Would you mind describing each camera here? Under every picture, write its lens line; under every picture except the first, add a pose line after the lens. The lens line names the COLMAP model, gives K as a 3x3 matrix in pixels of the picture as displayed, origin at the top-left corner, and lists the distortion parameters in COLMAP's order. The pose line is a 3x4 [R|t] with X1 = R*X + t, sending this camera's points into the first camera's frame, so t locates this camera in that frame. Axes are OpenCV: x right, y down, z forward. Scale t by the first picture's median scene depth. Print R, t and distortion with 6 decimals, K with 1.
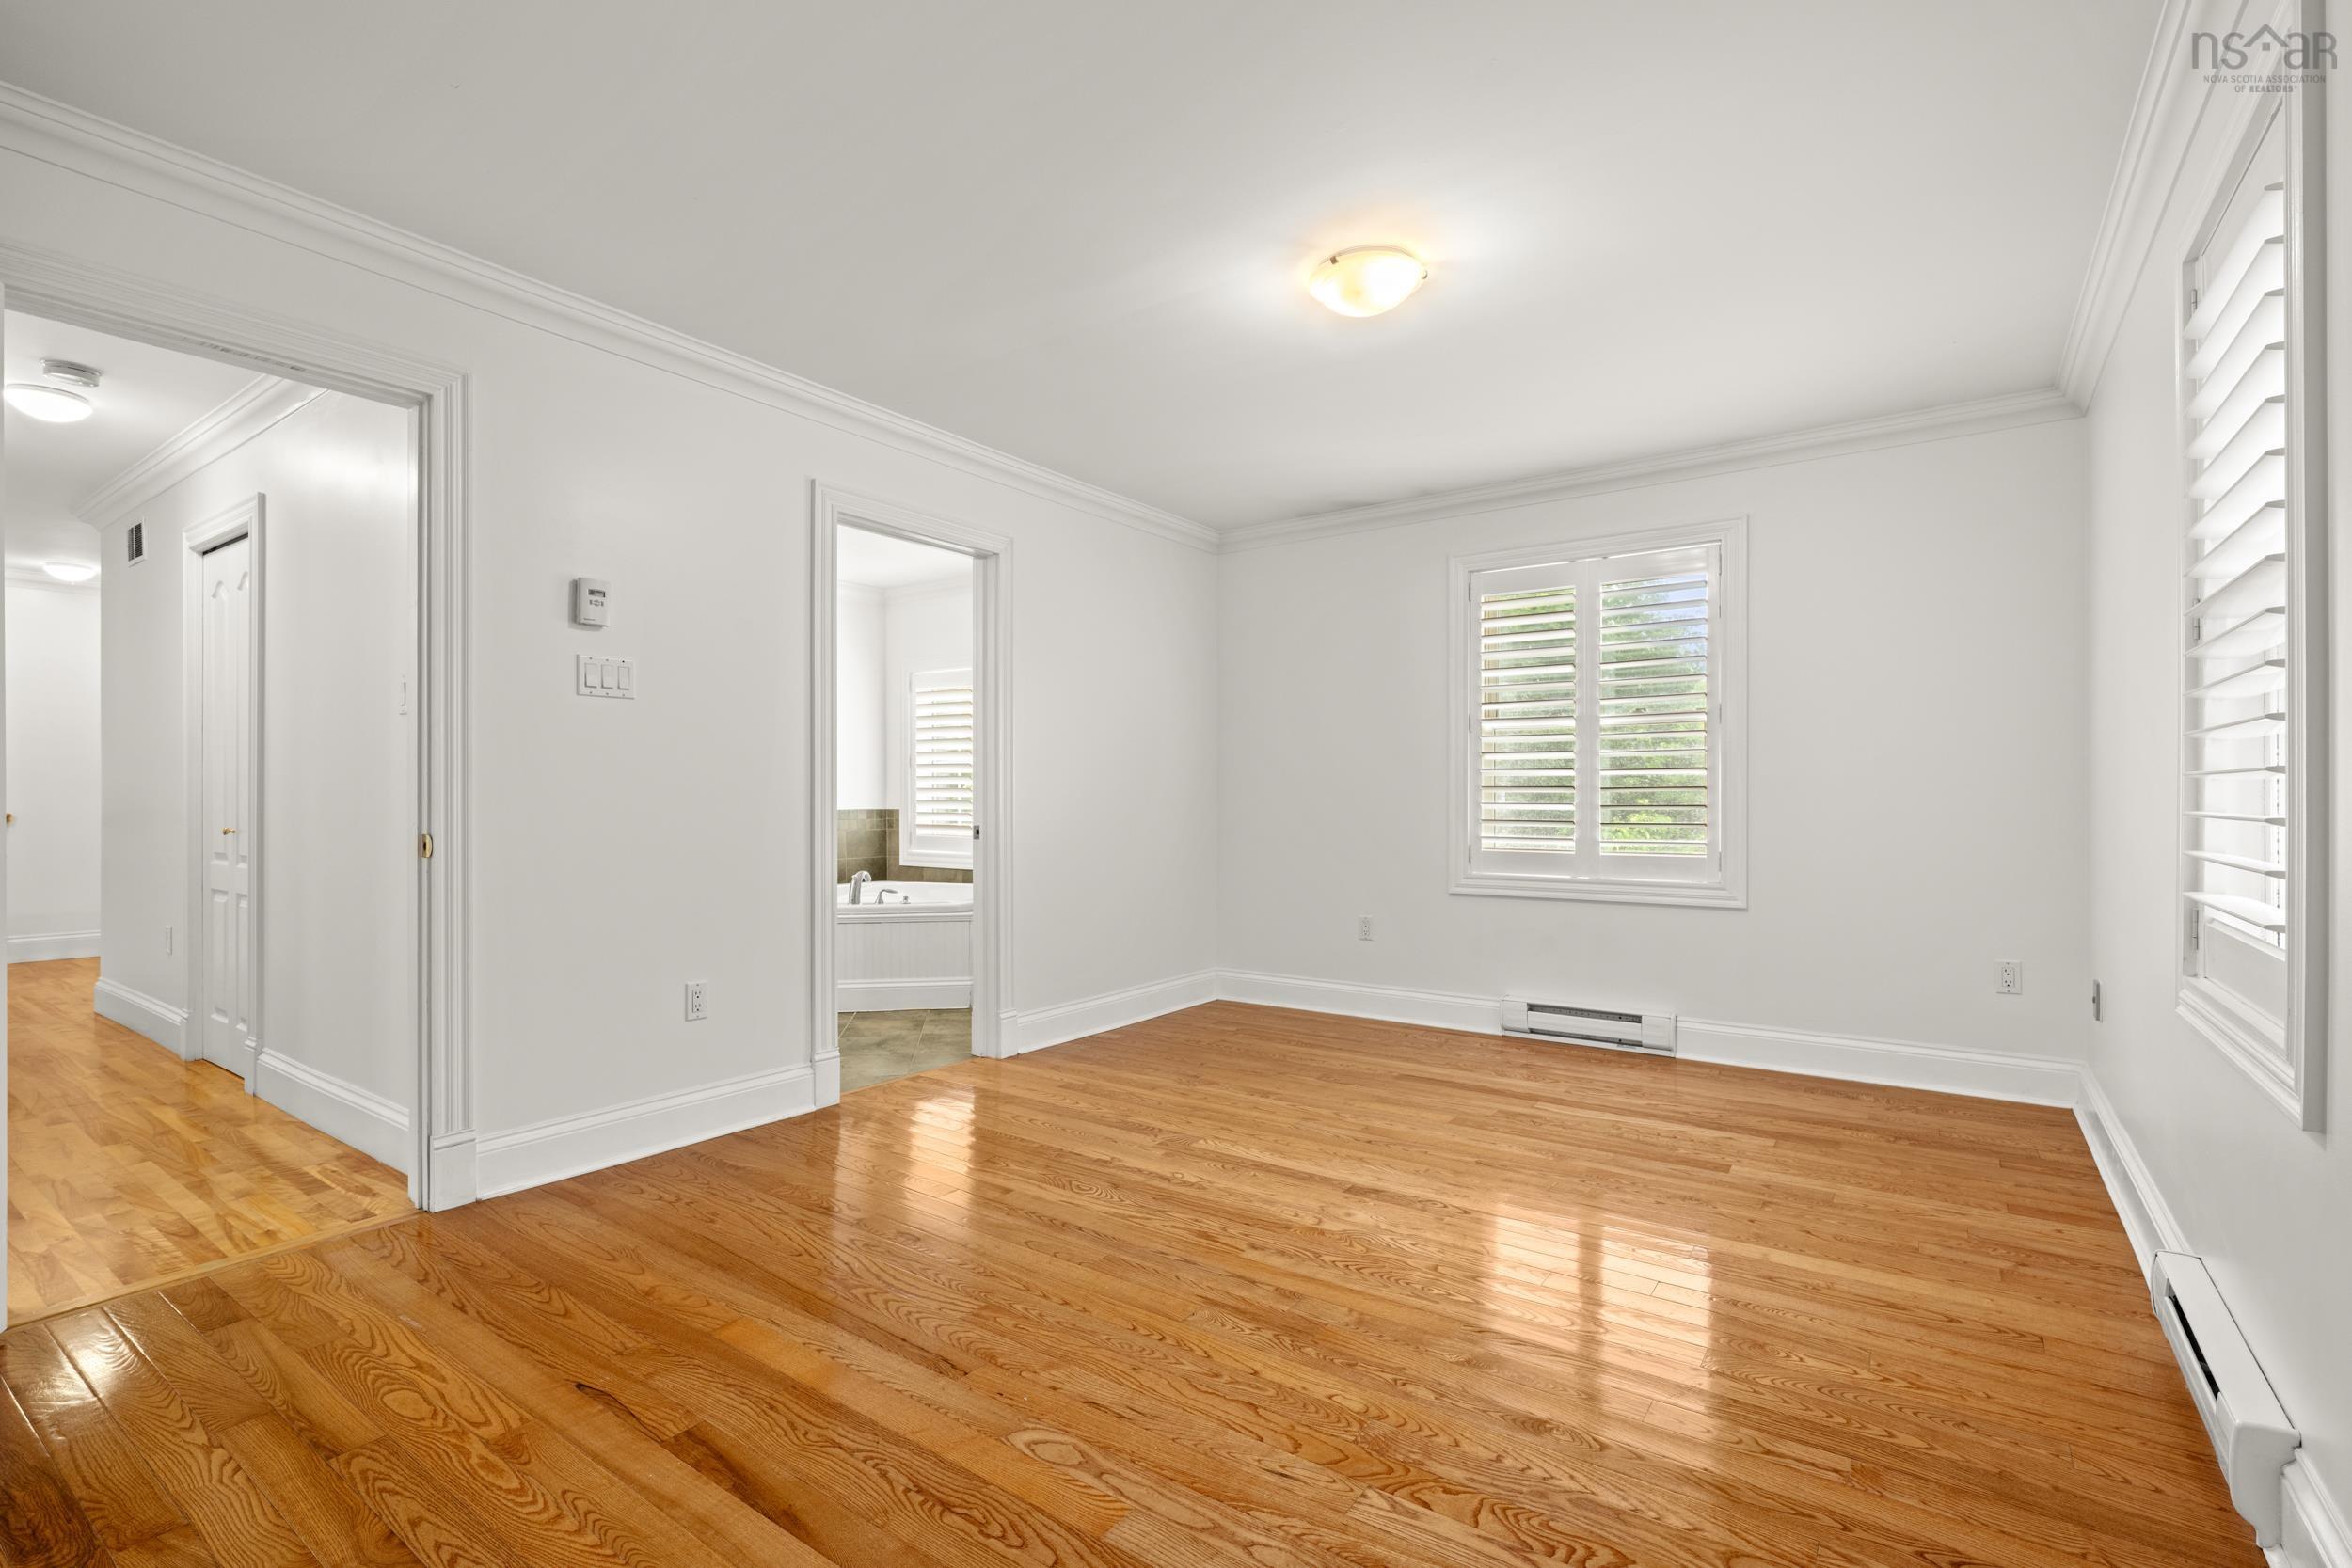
lens RADIAL K [[1062.2, 0, 1189.6], [0, 1062.2, 790.5], [0, 0, 1]] dist [0.003721, 0.000552]
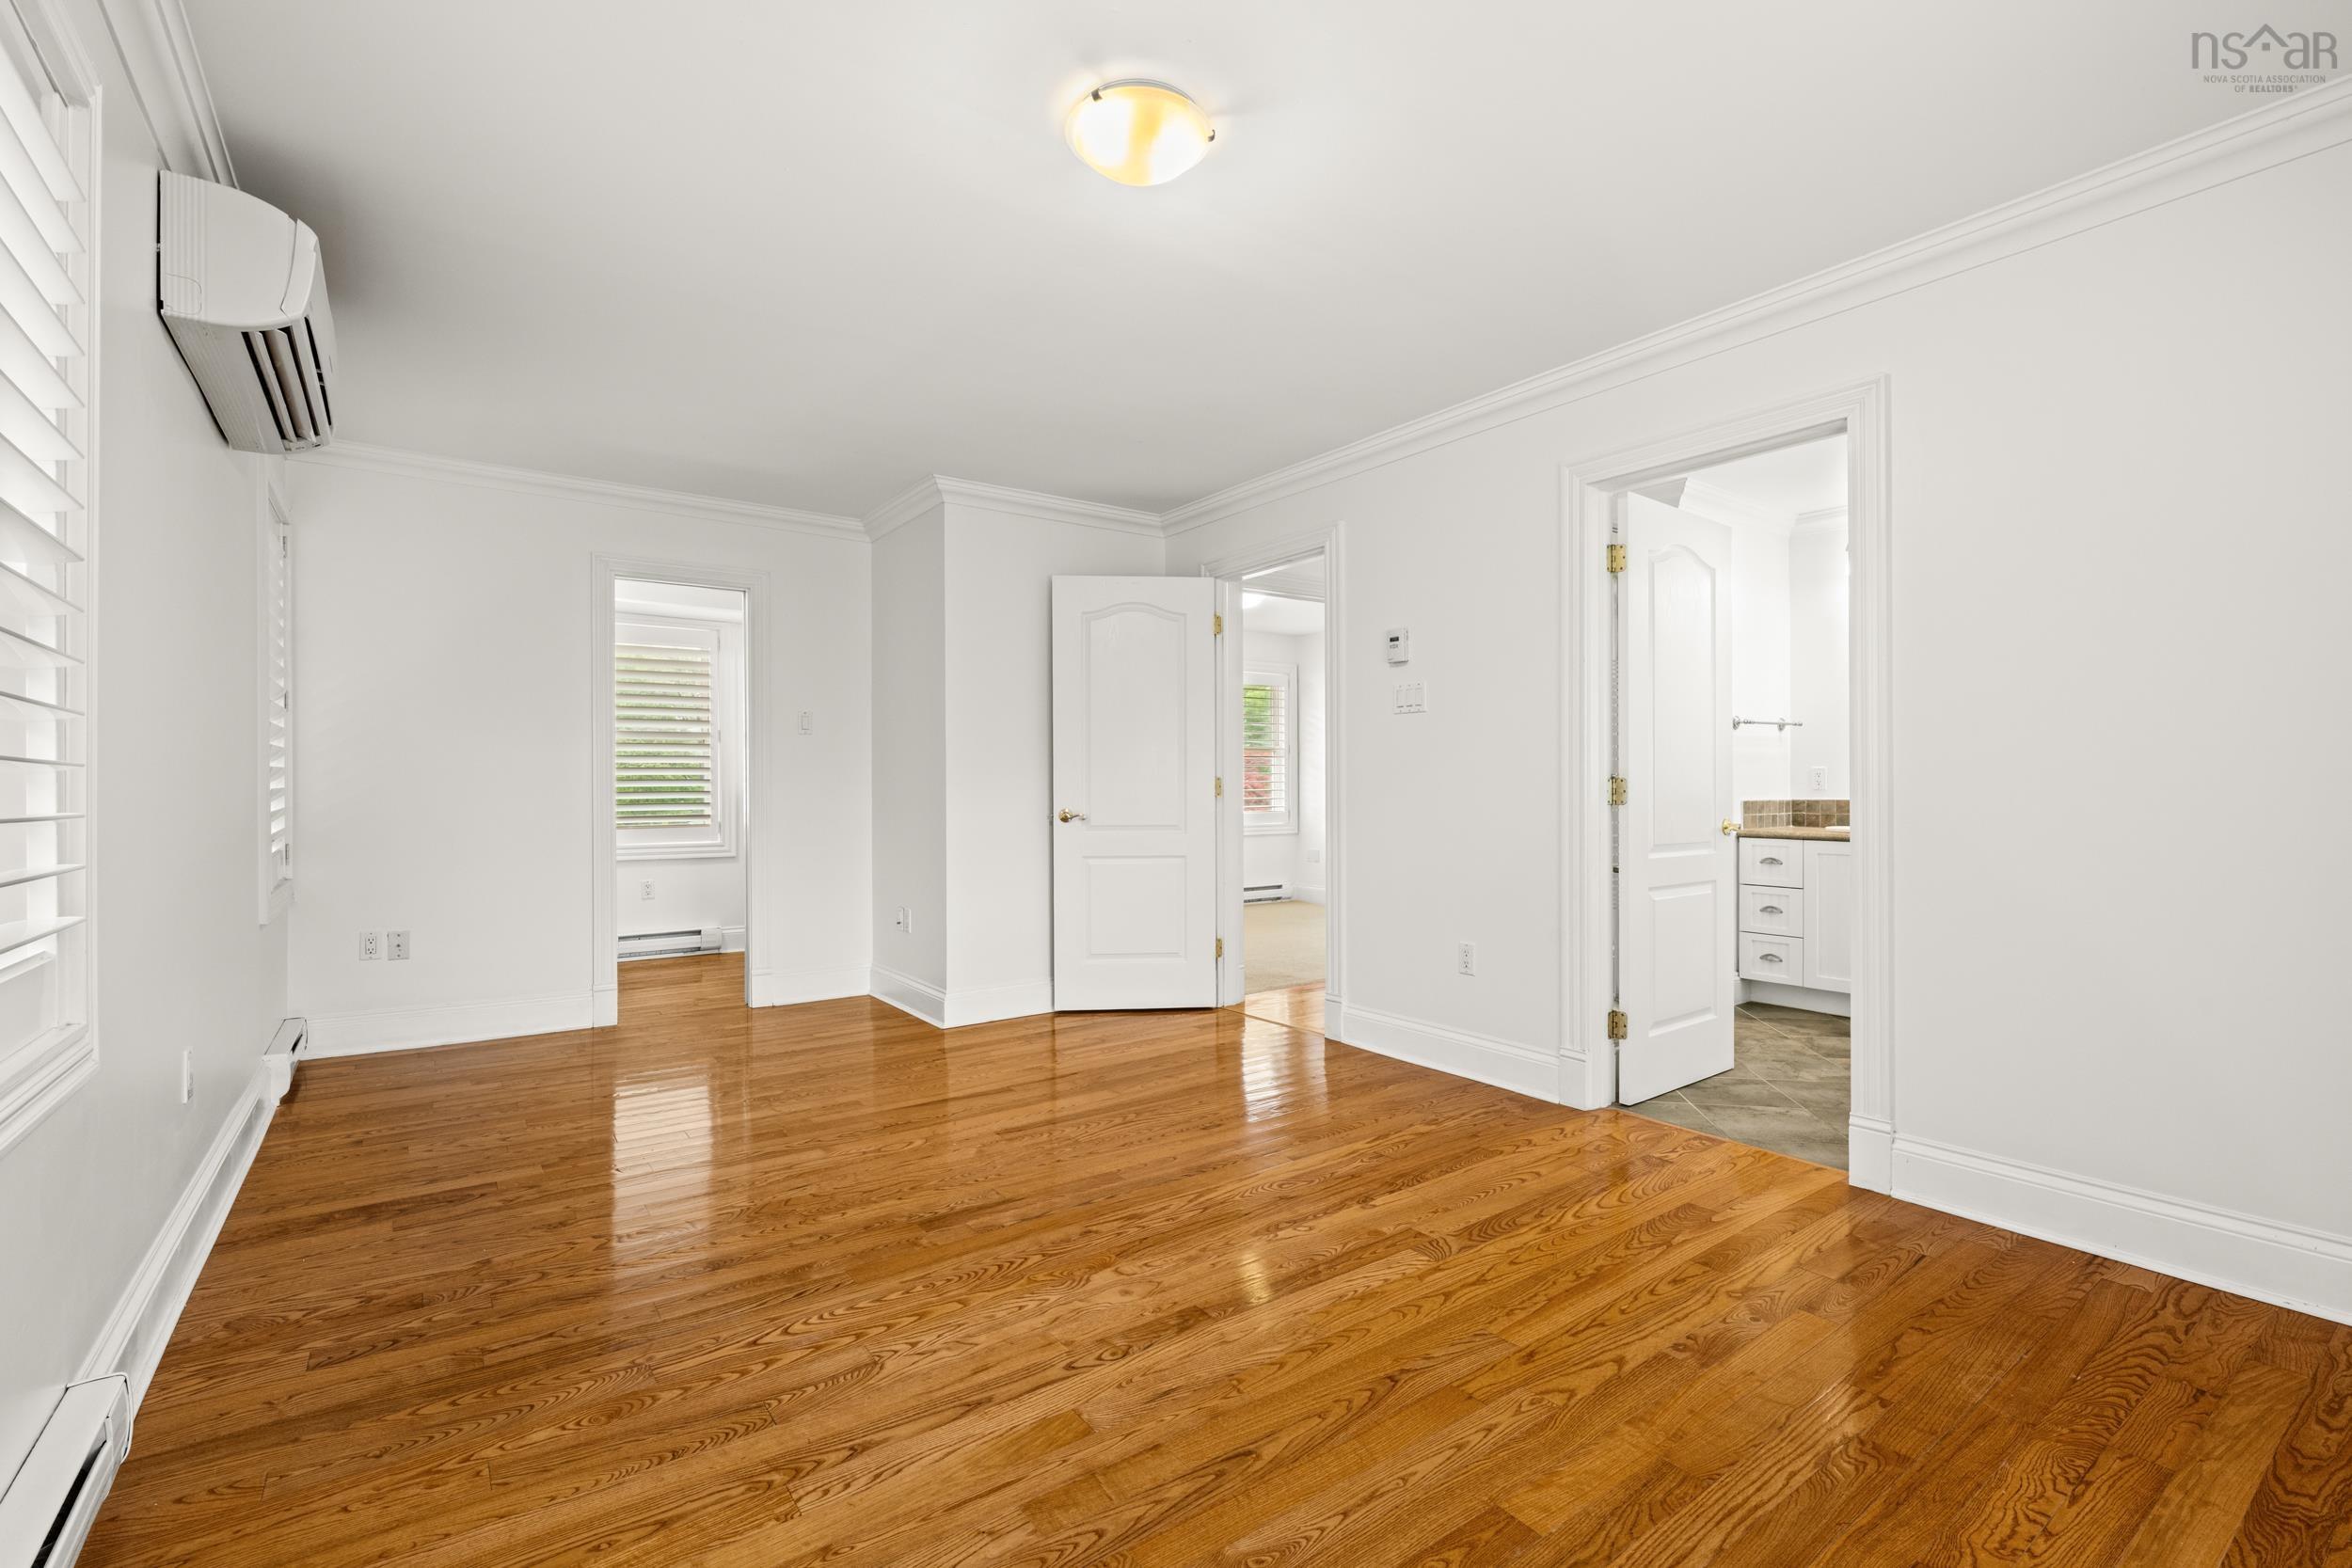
lens RADIAL K [[1062.2, 0, 1185.1], [0, 1062.2, 788.3], [0, 0, 1]] dist [0.003721, 0.000552]
pose [[-0.325889, 0.000615, -0.945408, 0.892272], [0.010708, 0.999938, -0.003041, 0.008586], [0.945347, -0.011115, -0.325876, 1.280605]]
